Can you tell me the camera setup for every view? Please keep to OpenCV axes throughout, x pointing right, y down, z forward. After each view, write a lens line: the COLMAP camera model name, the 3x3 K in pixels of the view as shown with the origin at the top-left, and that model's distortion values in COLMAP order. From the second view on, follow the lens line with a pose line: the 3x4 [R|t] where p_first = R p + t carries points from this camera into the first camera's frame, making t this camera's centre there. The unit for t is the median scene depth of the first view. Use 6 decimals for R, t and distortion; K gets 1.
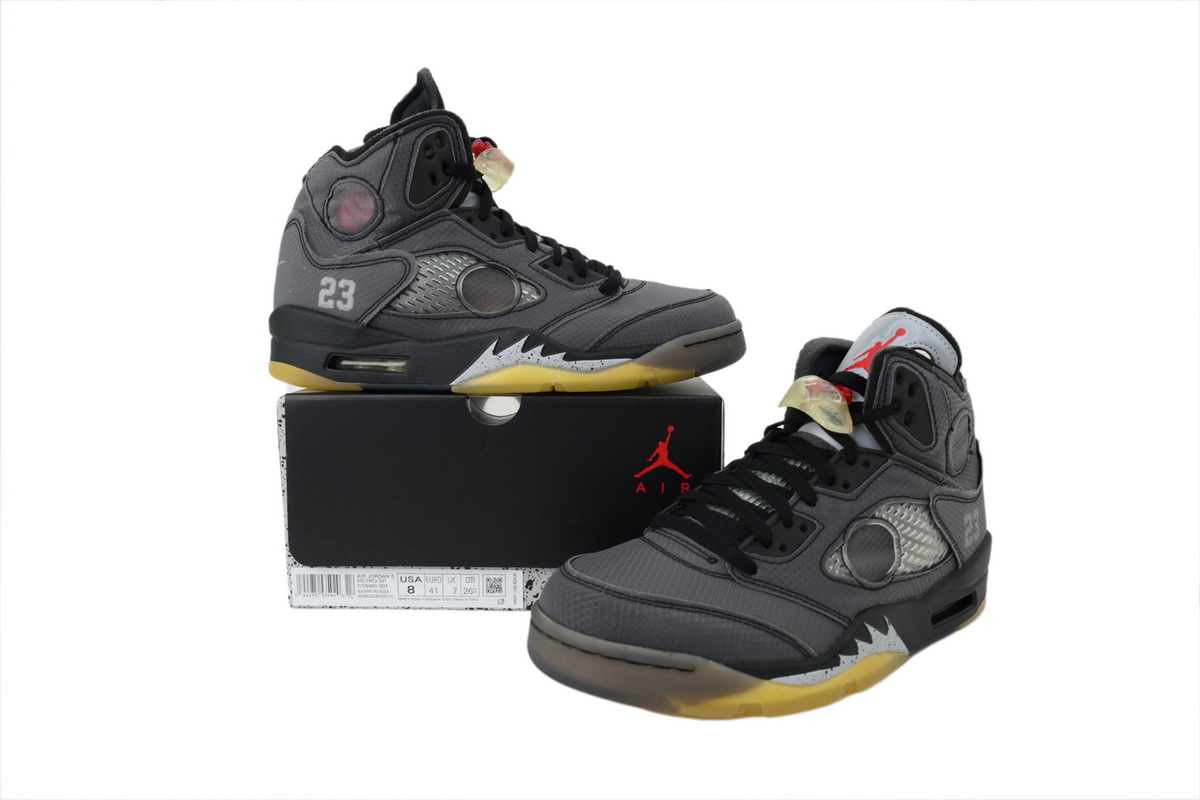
lens RADIAL K [[825.1, 0, 600.0], [0, 825.1, 400.0], [0, 0, 1]] dist [-0.000761, 0.000132]
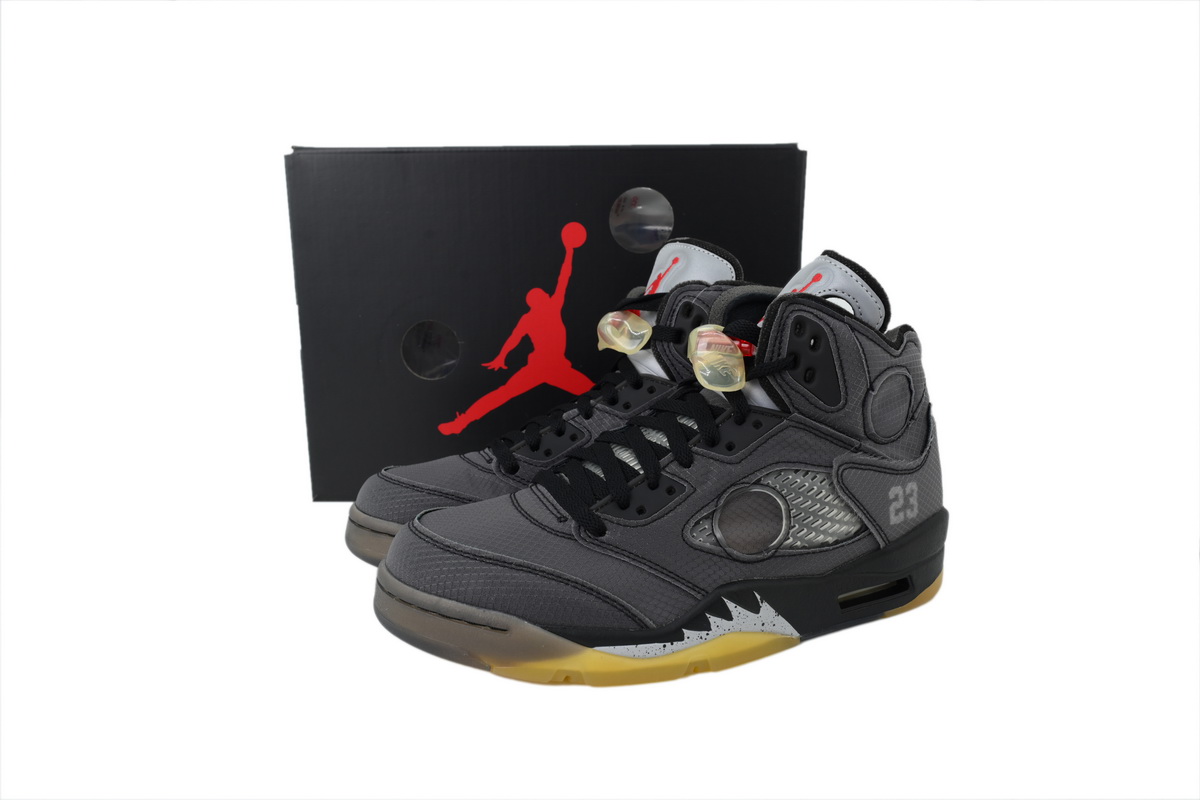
lens RADIAL K [[825.1, 0, 600.0], [0, 825.1, 400.0], [0, 0, 1]] dist [-0.000761, 0.000132]
pose [[0.974400, 0.026209, -0.223291, 0.360798], [-0.018357, 0.999140, 0.037170, 0.021126], [0.224073, -0.032120, 0.974043, 0.088645]]
